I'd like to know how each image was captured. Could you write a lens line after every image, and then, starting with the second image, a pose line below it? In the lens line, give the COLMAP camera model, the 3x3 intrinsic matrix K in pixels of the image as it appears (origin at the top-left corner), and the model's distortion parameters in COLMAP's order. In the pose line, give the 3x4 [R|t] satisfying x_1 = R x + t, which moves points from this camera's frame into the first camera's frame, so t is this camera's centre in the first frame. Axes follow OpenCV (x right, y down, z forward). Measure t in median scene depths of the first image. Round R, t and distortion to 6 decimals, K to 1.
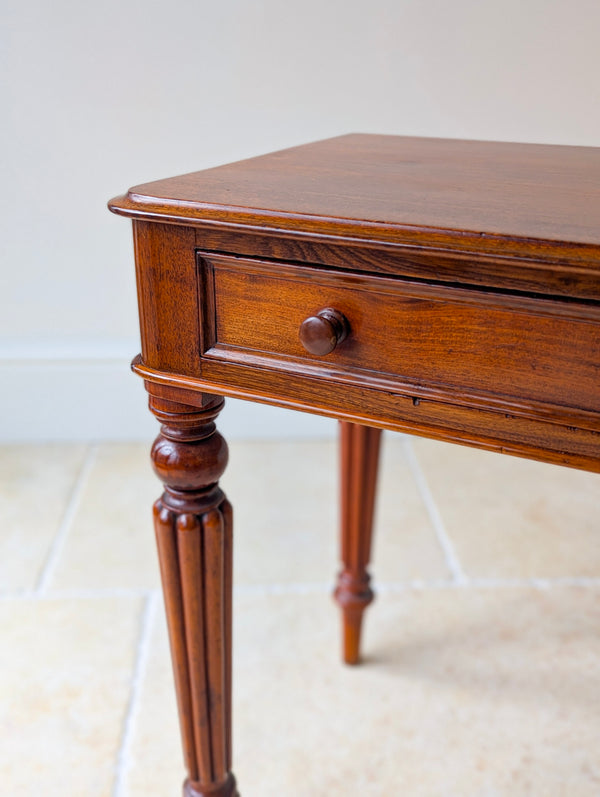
lens RADIAL K [[854.9, 0, 298.0], [0, 854.9, 398.9], [0, 0, 1]] dist [0.019673, 0.013420]
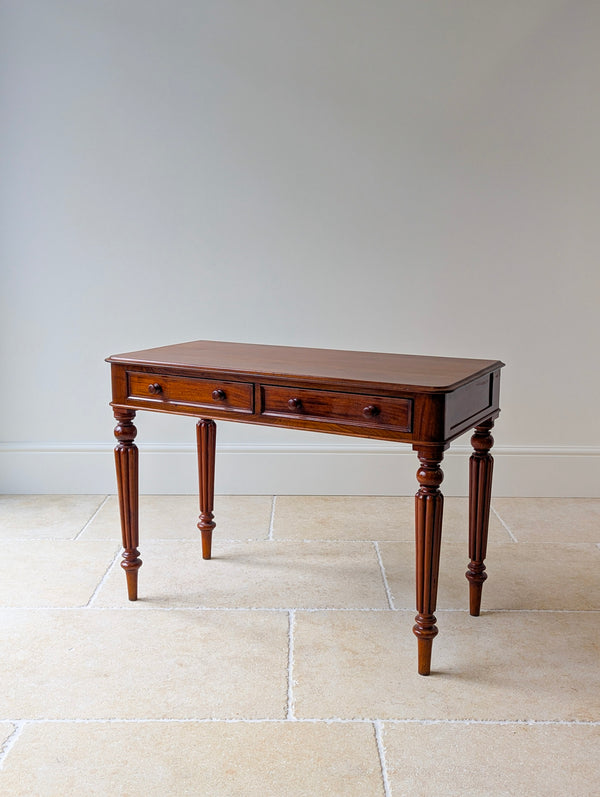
lens RADIAL K [[896.9, 0, 301.8], [0, 896.9, 399.7], [0, 0, 1]] dist [0.022571, -0.002399]
pose [[0.998023, 0.008948, -0.062206, 0.815827], [-0.022381, 0.975520, -0.218768, 0.726412], [0.058725, 0.219727, 0.973792, -2.532652]]
